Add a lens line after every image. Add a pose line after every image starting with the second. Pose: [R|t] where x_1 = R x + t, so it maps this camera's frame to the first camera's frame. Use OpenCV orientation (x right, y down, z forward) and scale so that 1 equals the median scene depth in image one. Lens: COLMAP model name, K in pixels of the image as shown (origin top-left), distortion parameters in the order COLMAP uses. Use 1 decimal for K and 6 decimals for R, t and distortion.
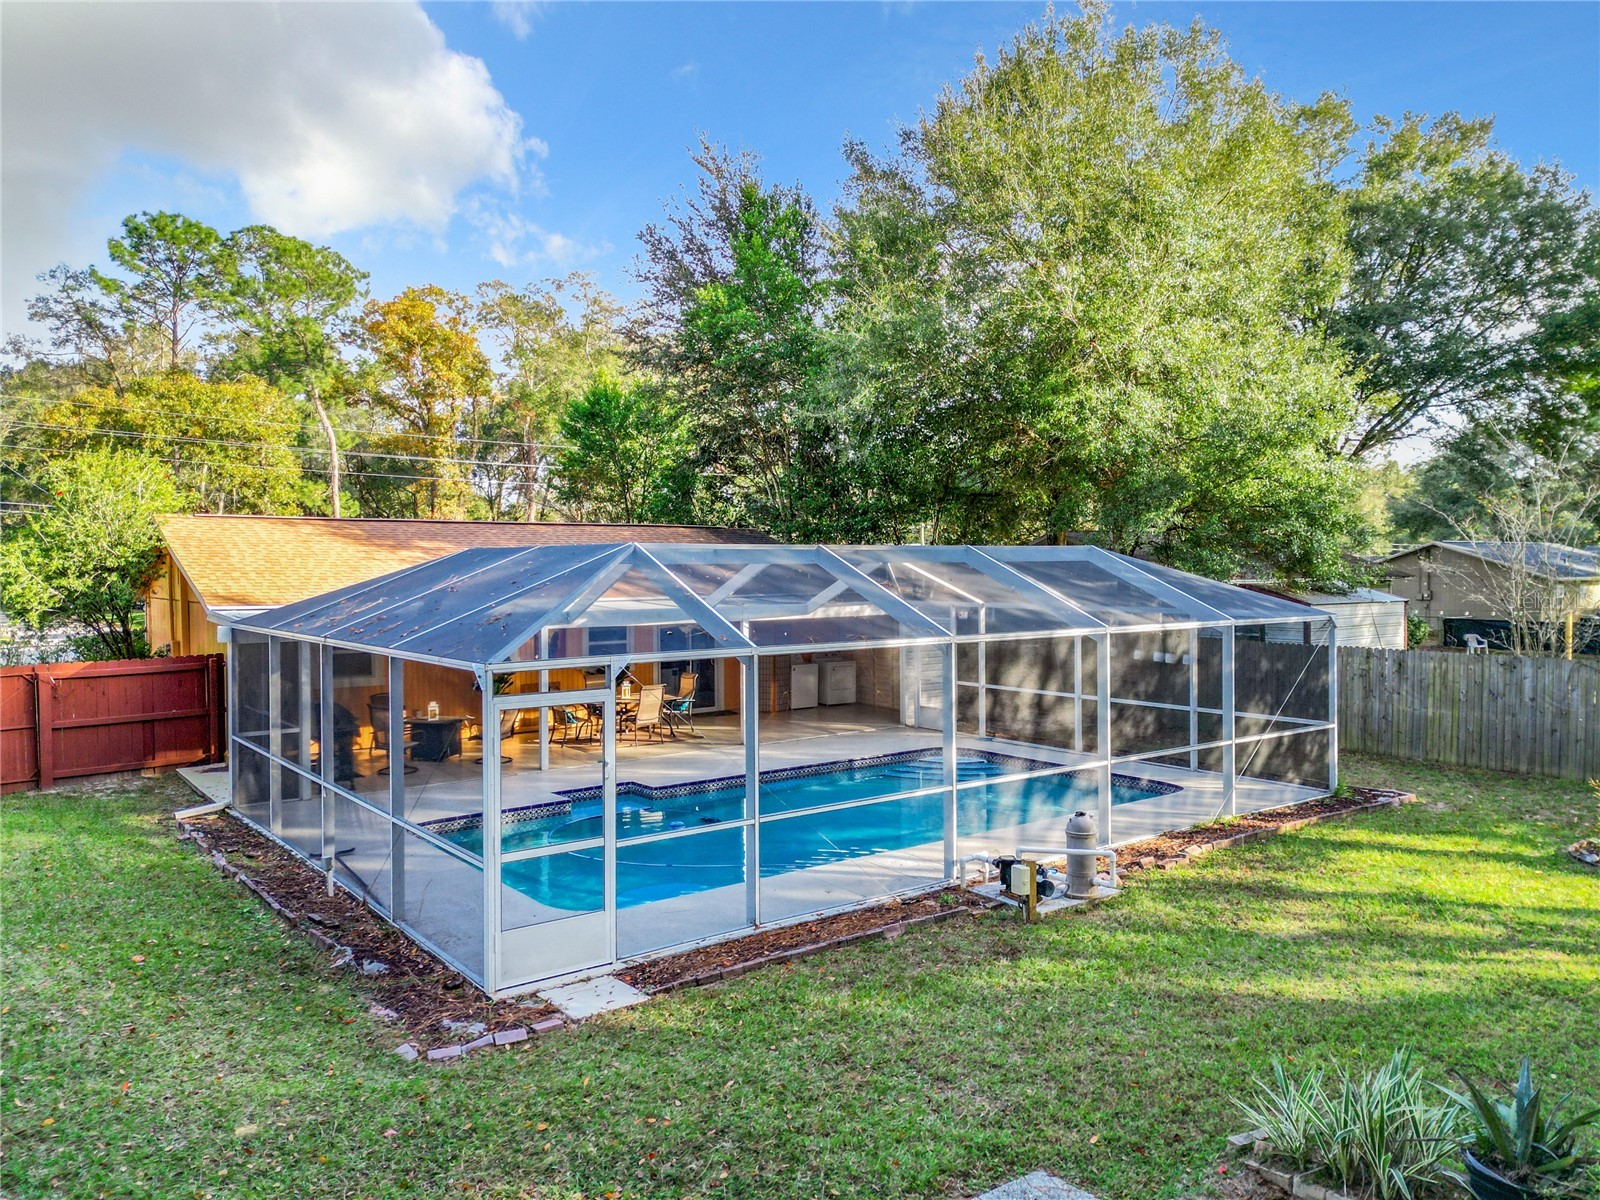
lens RADIAL K [[1125.1, 0, 797.5], [0, 1125.1, 598.1], [0, 0, 1]] dist [0.083588, -0.074327]
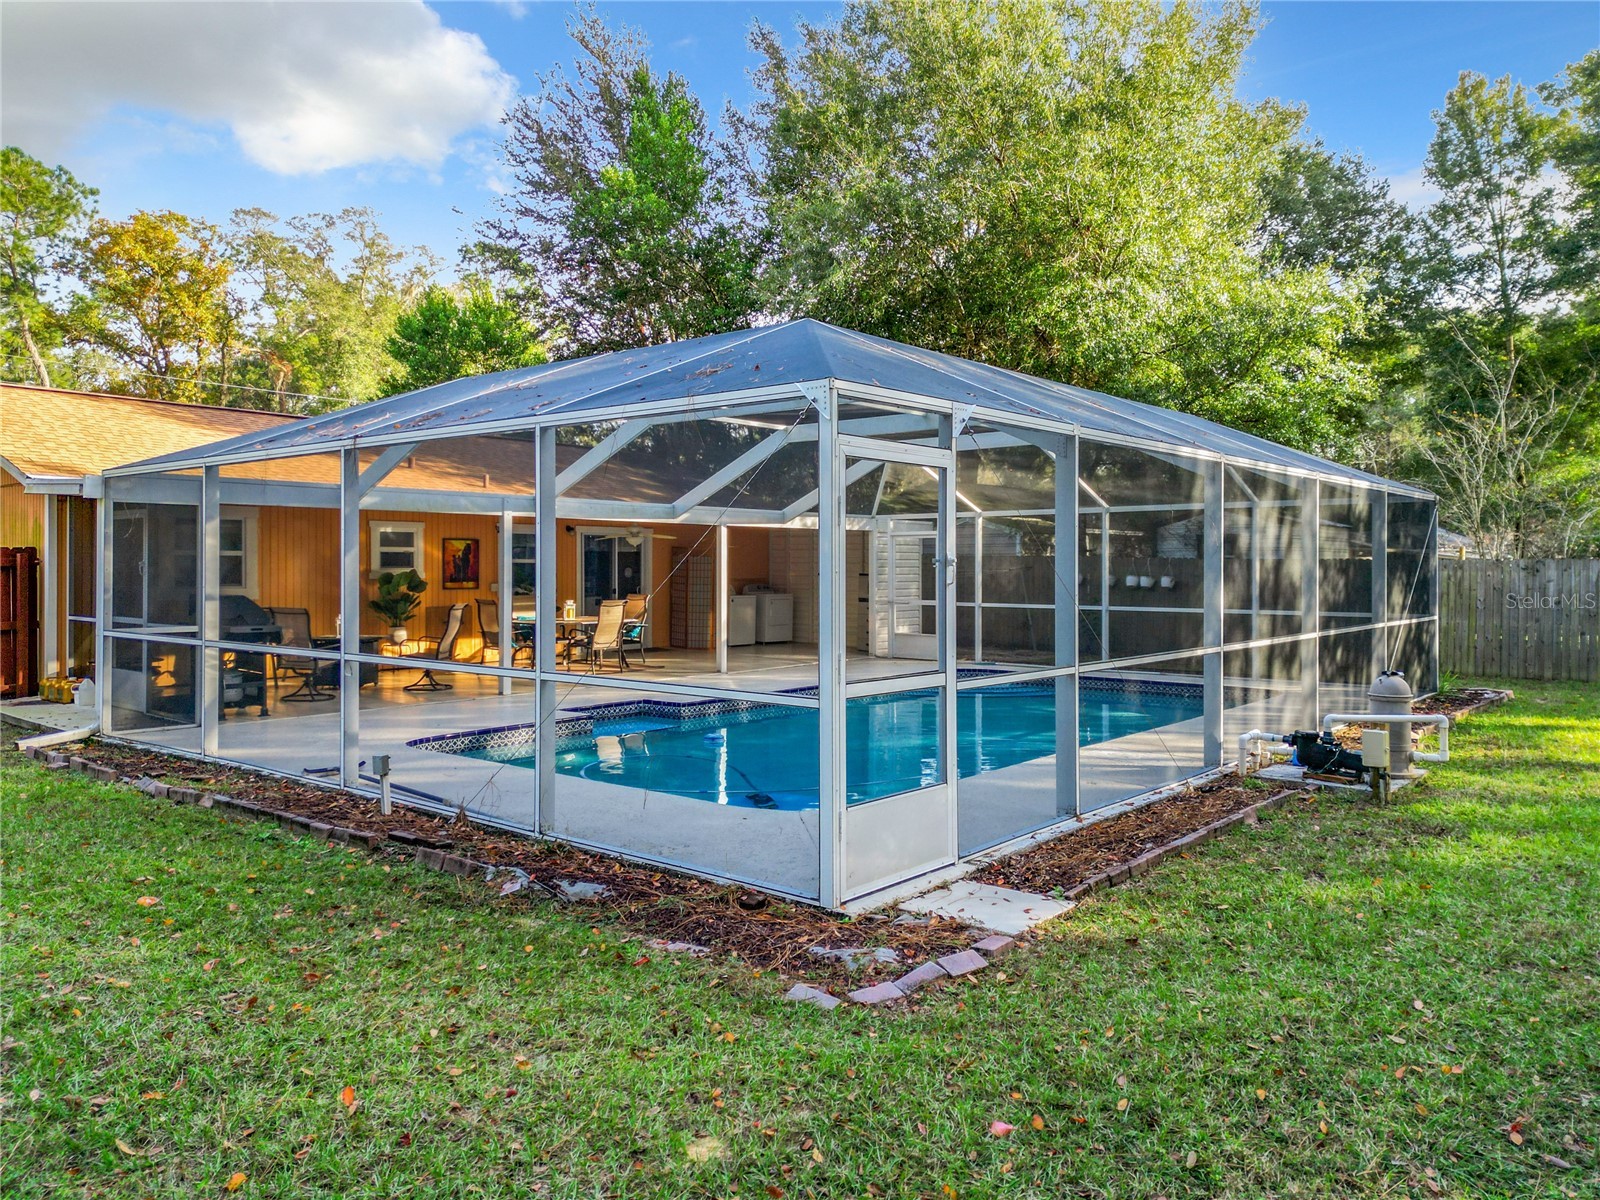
lens RADIAL K [[1131.1, 0, 801.4], [0, 1131.1, 570.9], [0, 0, 1]] dist [0.080076, -0.075889]
pose [[0.975993, 0.006485, 0.217704, -0.213521], [-0.002093, 0.999790, -0.020399, 0.088882], [-0.217791, 0.019454, 0.975802, 0.200557]]
